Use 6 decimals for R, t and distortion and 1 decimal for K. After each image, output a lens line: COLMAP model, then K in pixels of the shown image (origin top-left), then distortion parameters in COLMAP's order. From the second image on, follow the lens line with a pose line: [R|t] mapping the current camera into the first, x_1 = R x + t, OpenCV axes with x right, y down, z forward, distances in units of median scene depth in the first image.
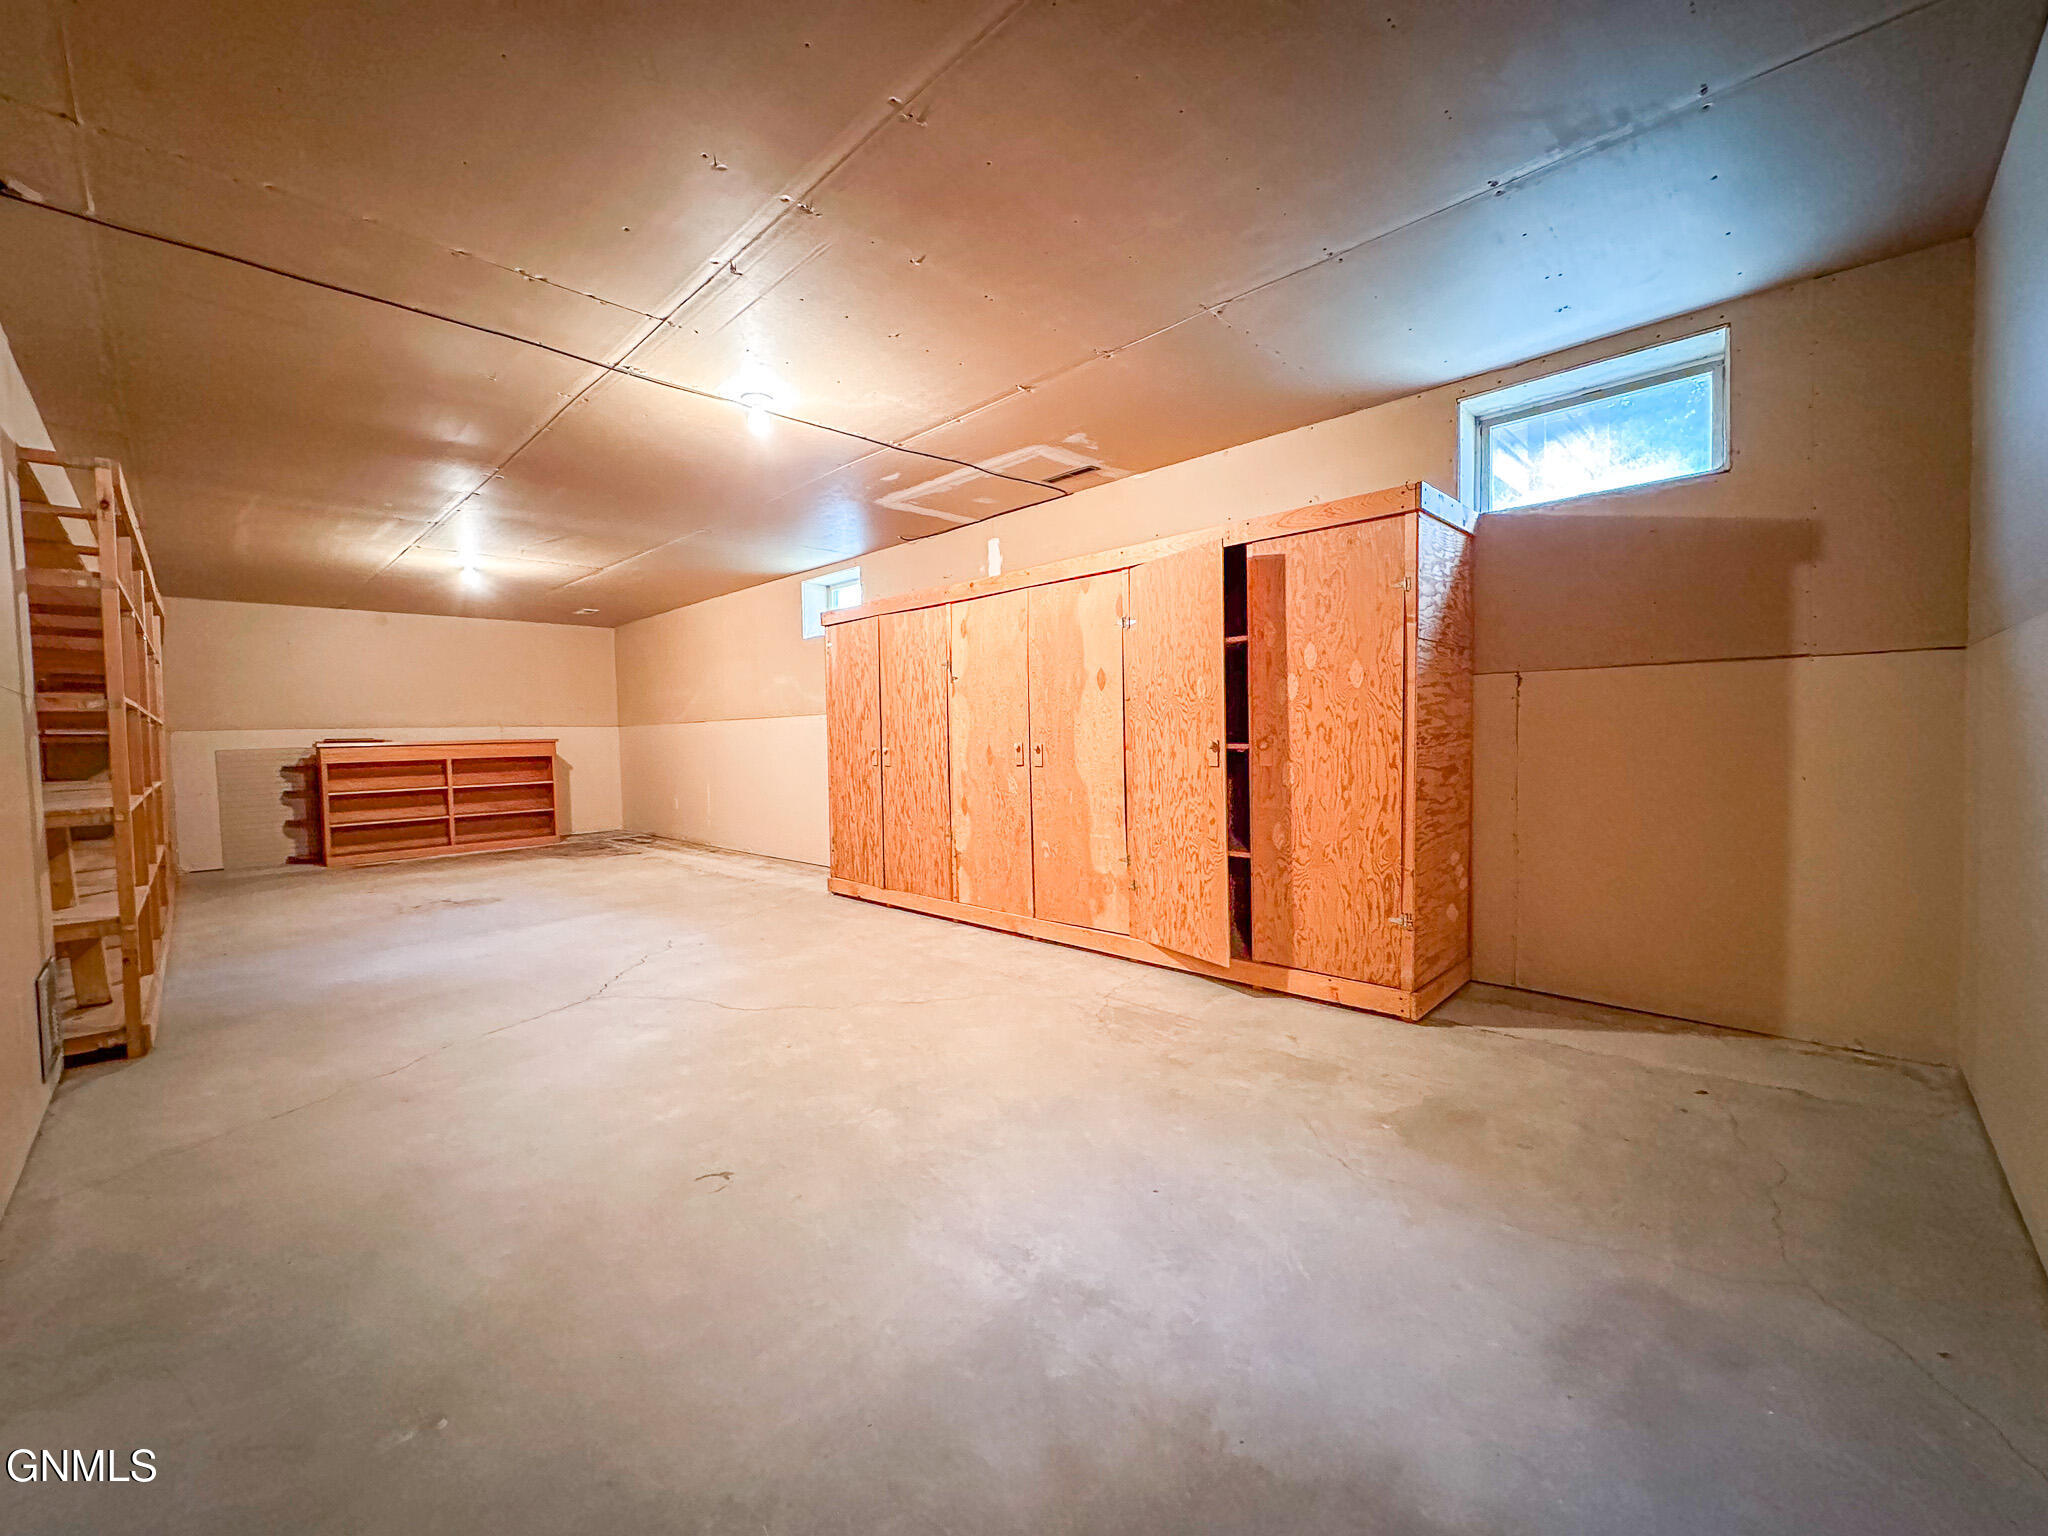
lens RADIAL K [[821.7, 0, 1021.9], [0, 821.7, 762.6], [0, 0, 1]] dist [-0.001280, 0.000579]
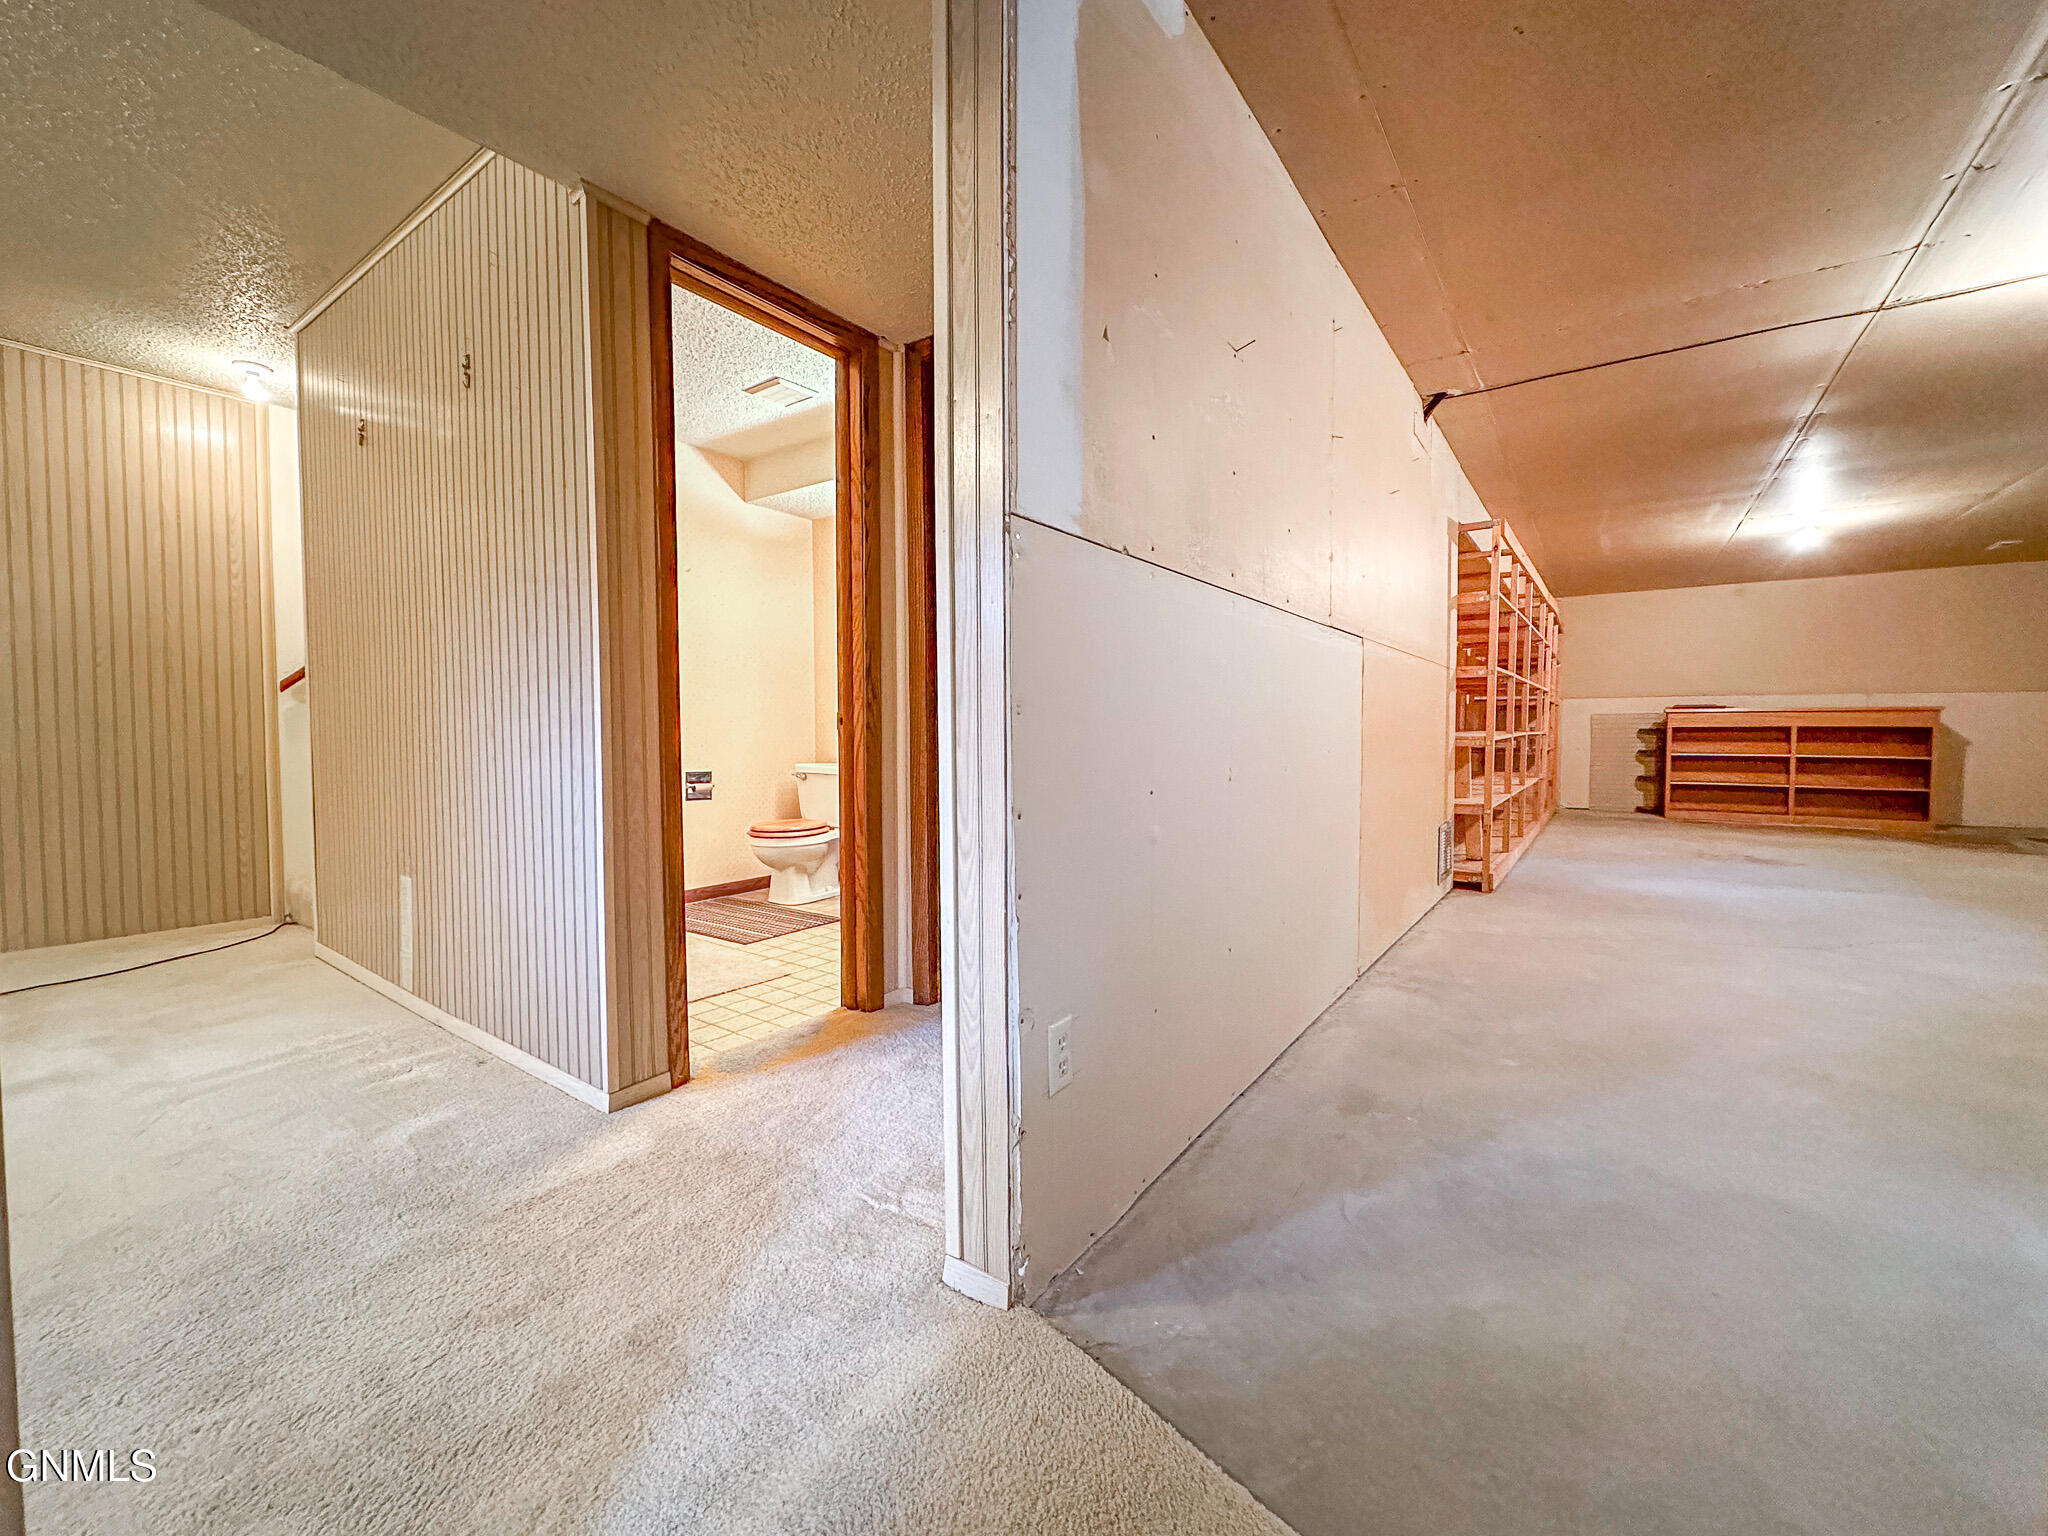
lens RADIAL K [[828.4, 0, 1024.3], [0, 828.4, 762.4], [0, 0, 1]] dist [-0.002726, 0.000126]
pose [[0.157346, 0.064296, -0.985448, 0.137292], [-0.038866, 0.997508, 0.058877, 0.016852], [0.986778, 0.029037, 0.159453, -0.059637]]
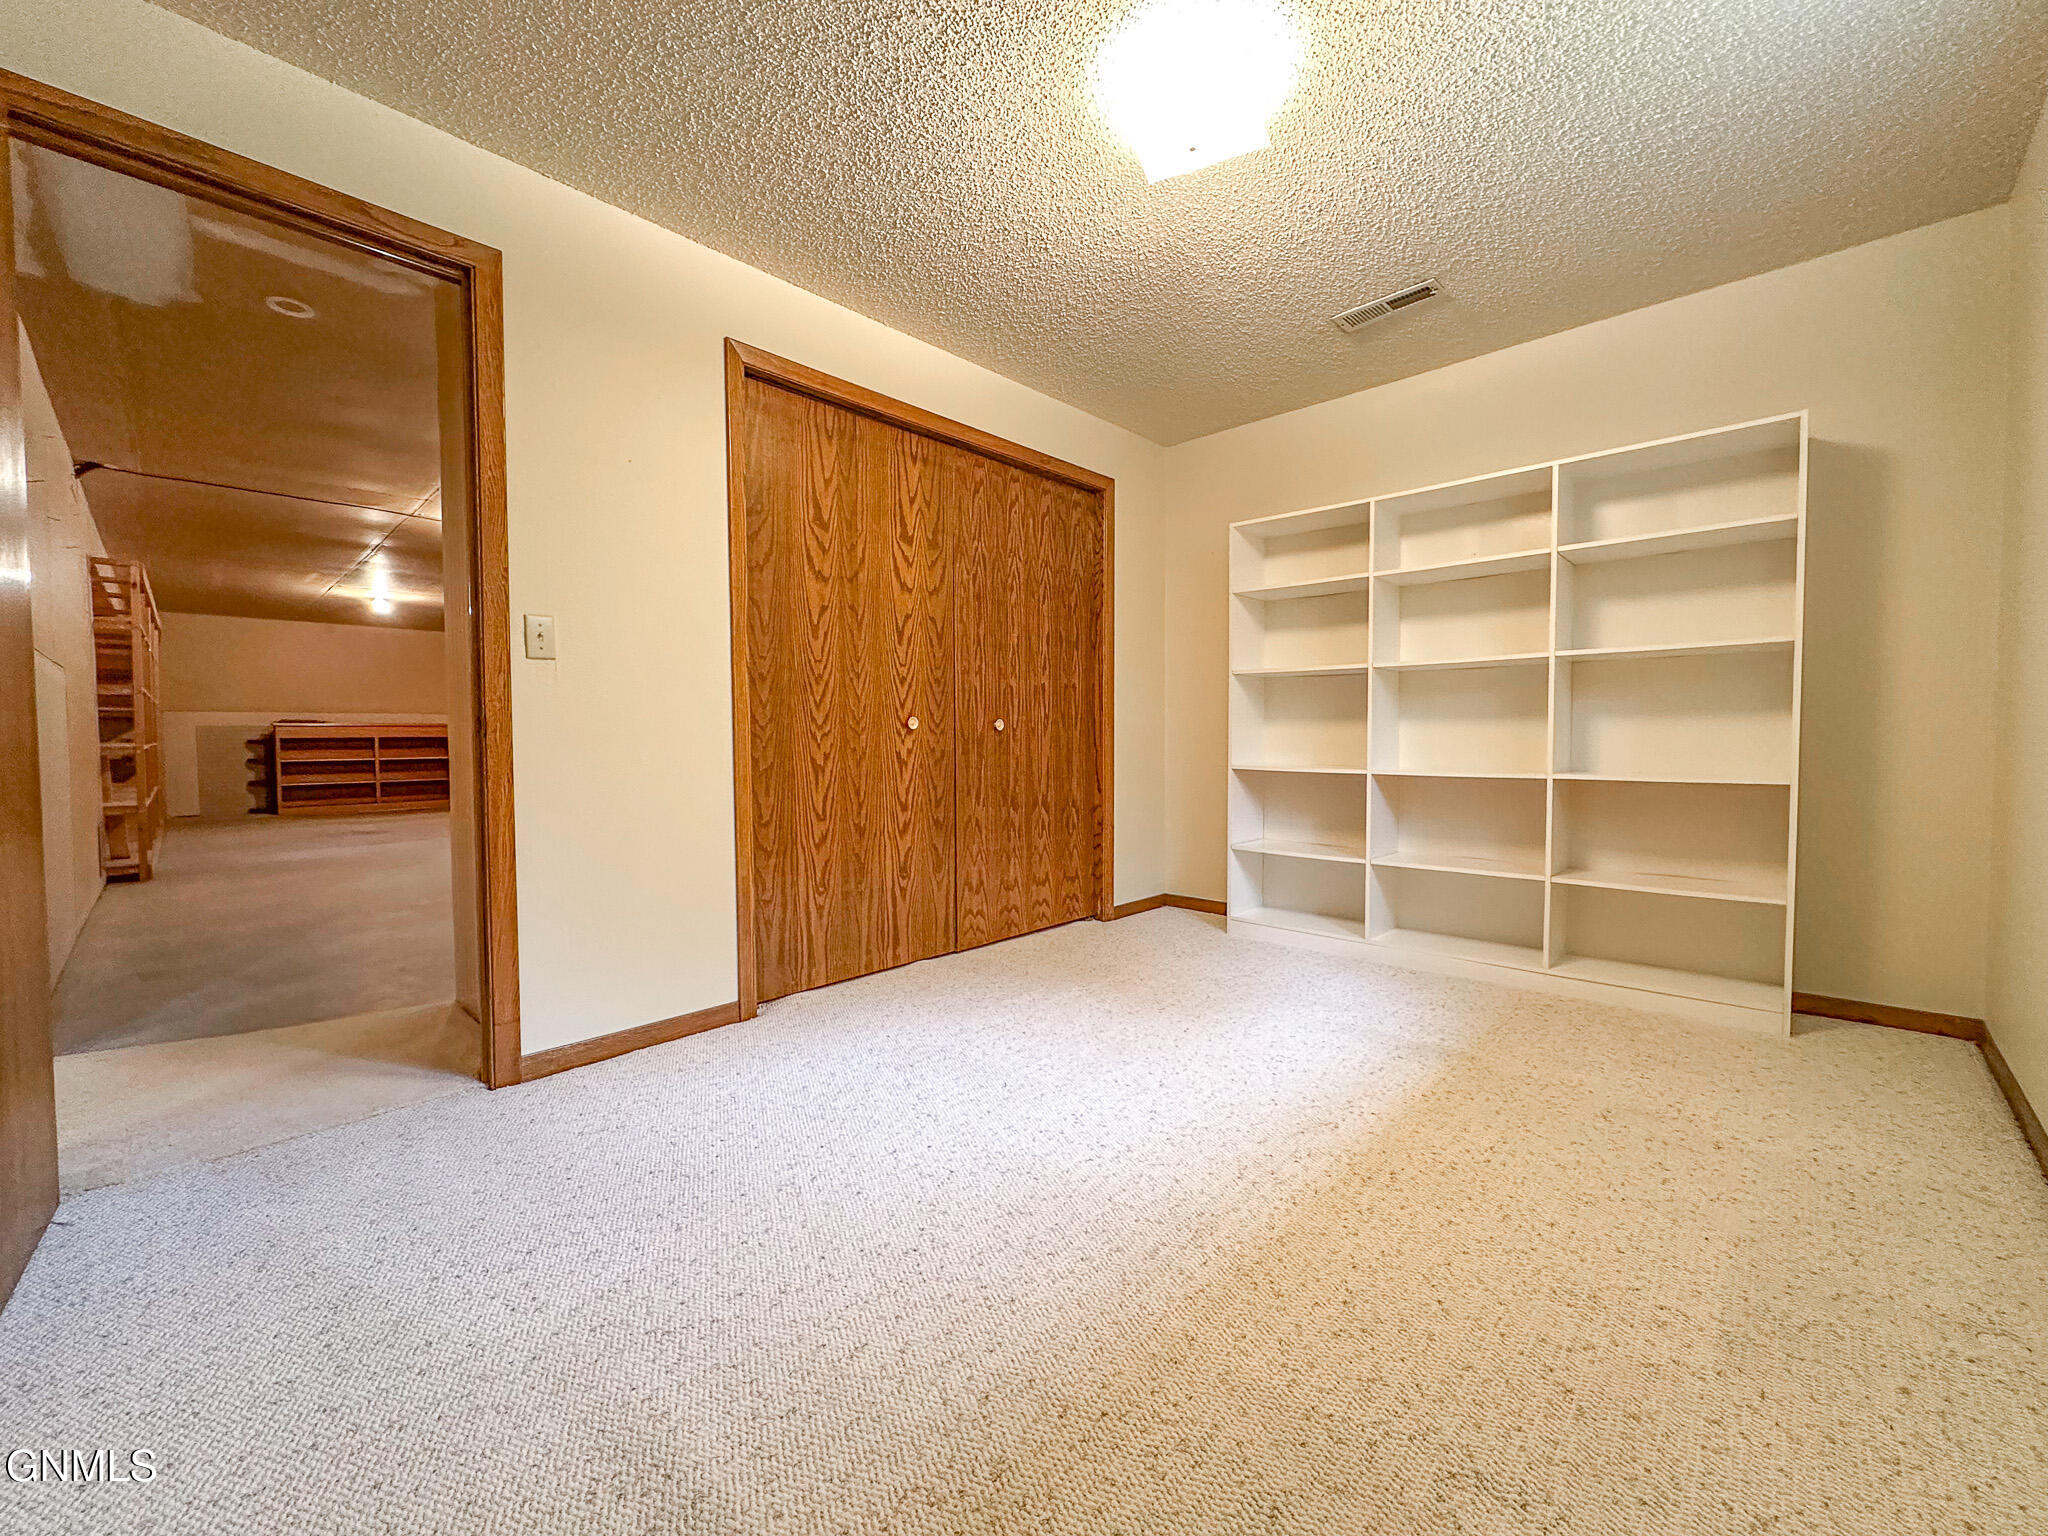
lens RADIAL K [[821.7, 0, 1021.9], [0, 821.7, 762.6], [0, 0, 1]] dist [-0.001280, 0.000579]
pose [[0.999714, 0.022454, 0.008216, 0.346965], [-0.022412, 0.999735, -0.005181, 0.020422], [-0.008330, 0.004995, 0.999953, -0.342858]]
